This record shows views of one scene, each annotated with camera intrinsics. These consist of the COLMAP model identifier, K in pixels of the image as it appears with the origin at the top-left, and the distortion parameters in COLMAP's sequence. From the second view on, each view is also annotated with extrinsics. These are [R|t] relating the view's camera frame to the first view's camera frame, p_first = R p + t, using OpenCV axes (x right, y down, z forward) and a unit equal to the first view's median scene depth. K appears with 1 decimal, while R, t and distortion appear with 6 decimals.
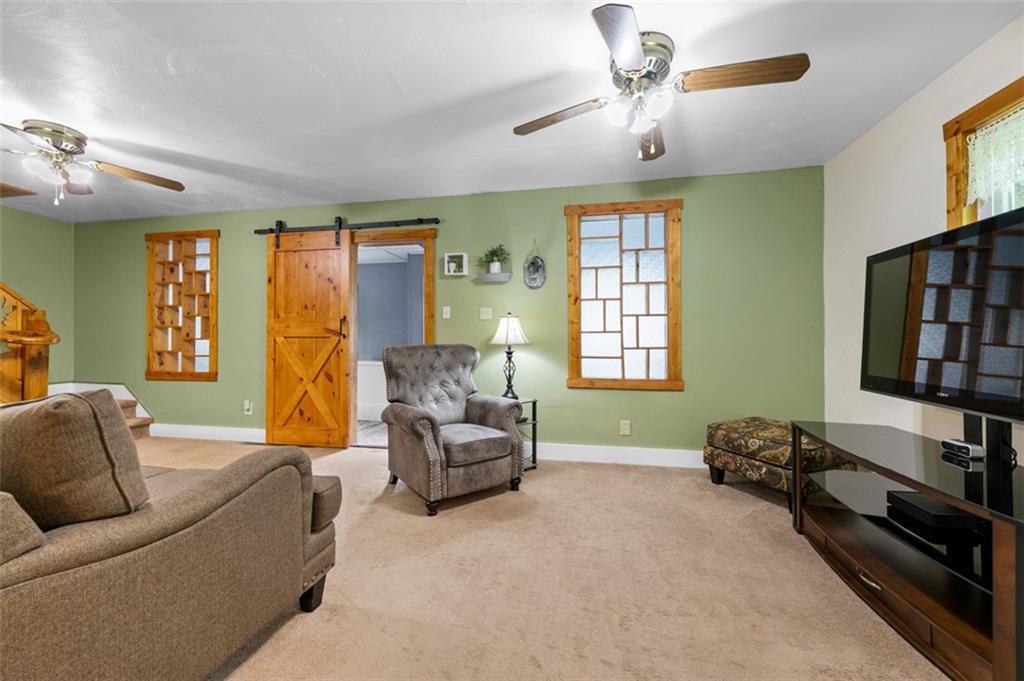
lens RADIAL K [[401.0, 0, 509.7], [0, 401.0, 337.3], [0, 0, 1]] dist [-0.000010, -0.000198]
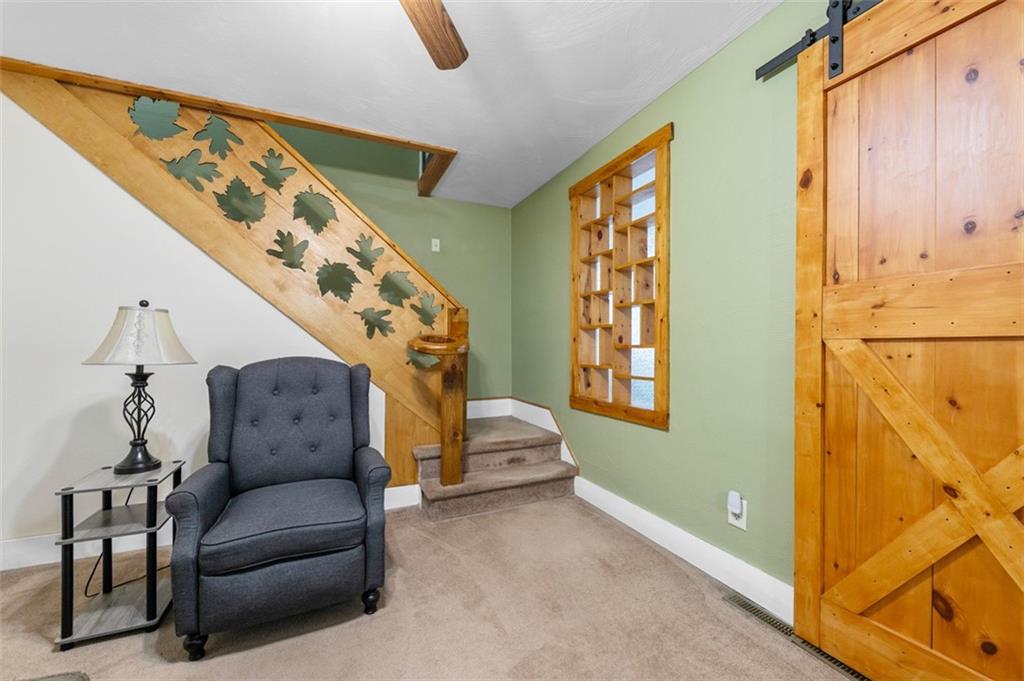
lens RADIAL K [[401.0, 0, 514.3], [0, 401.0, 347.4], [0, 0, 1]] dist [-0.000010, -0.000198]
pose [[0.591121, -0.000283, -0.806583, -0.429565], [0.003043, 0.999994, 0.001879, 0.004108], [0.806577, -0.003566, 0.591118, 0.537379]]
